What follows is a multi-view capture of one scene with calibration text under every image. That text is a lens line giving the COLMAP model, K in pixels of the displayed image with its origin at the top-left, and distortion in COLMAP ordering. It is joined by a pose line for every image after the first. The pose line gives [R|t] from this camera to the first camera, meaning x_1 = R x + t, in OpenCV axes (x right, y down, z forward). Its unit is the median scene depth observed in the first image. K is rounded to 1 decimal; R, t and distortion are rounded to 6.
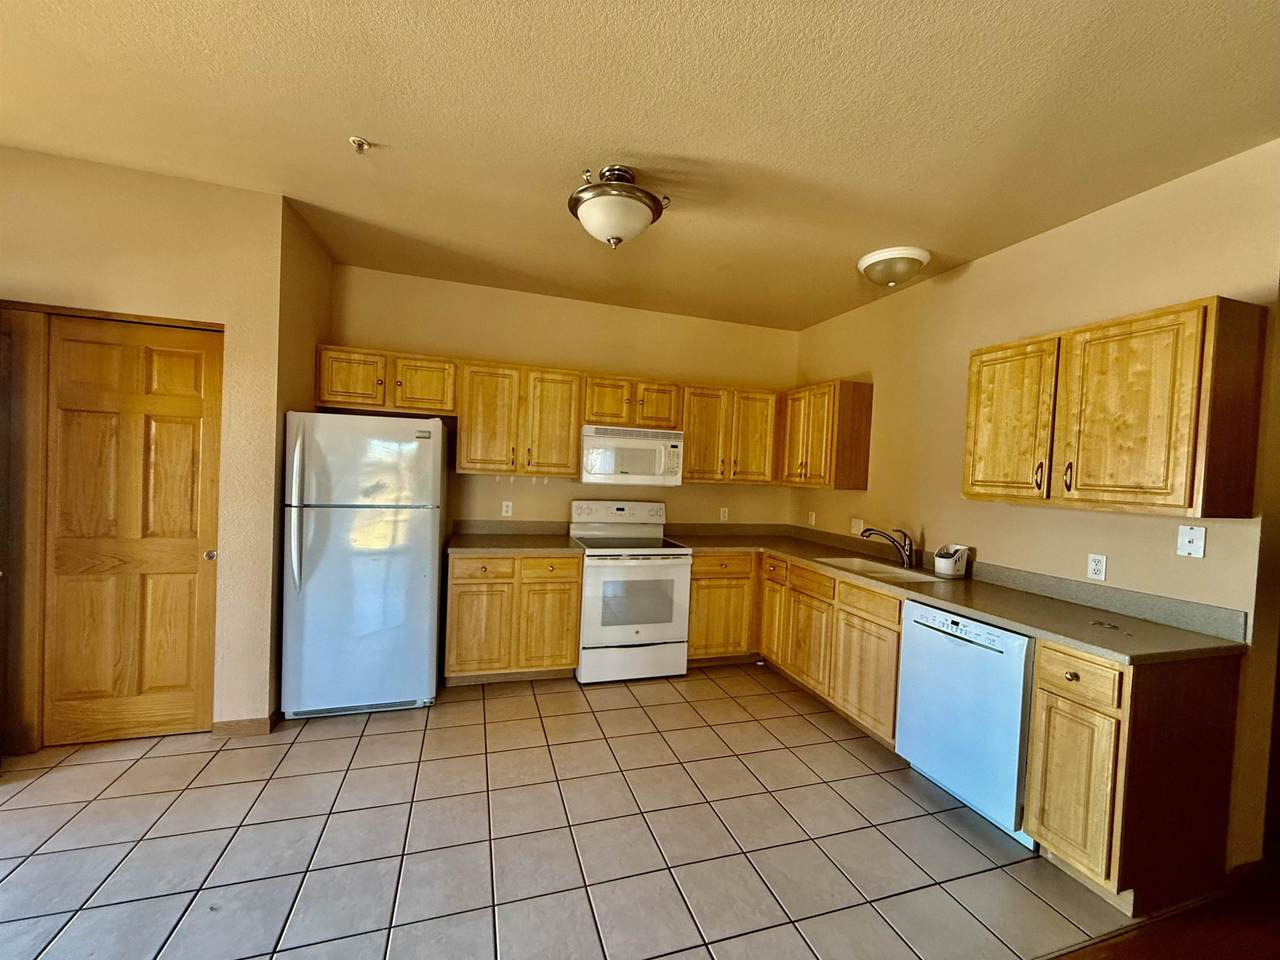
lens RADIAL K [[508.5, 0, 635.2], [0, 508.5, 481.9], [0, 0, 1]] dist [-0.000303, -0.000028]
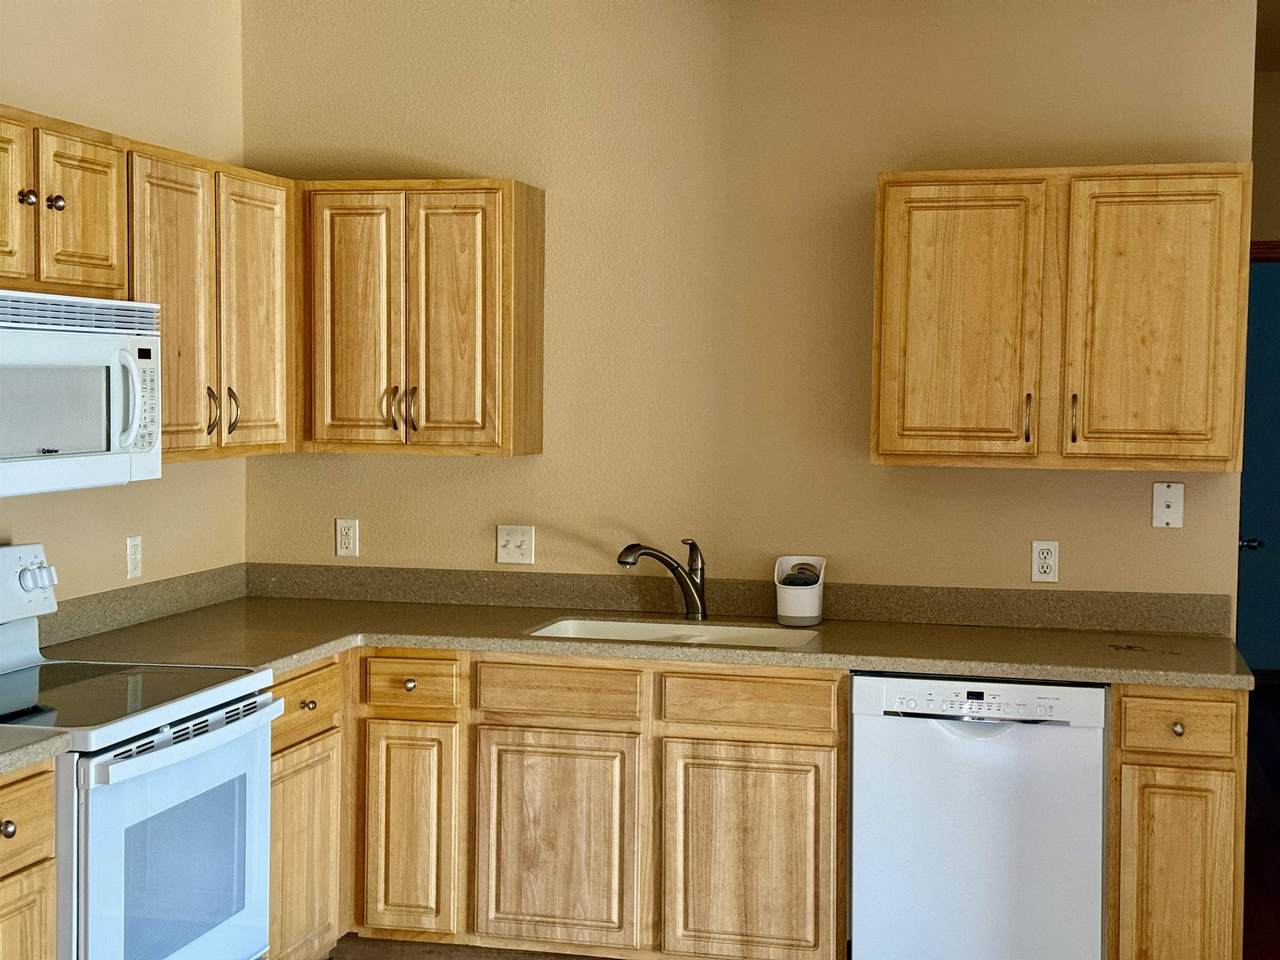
lens RADIAL K [[1758.5, 0, 640.0], [0, 1758.5, 480.0], [0, 0, 1]] dist [0.214499, -0.487787]
pose [[0.519787, -0.085840, 0.849972, -0.780609], [0.035542, 0.996251, 0.078877, -0.077902], [-0.853556, -0.010789, 0.520889, 0.215920]]
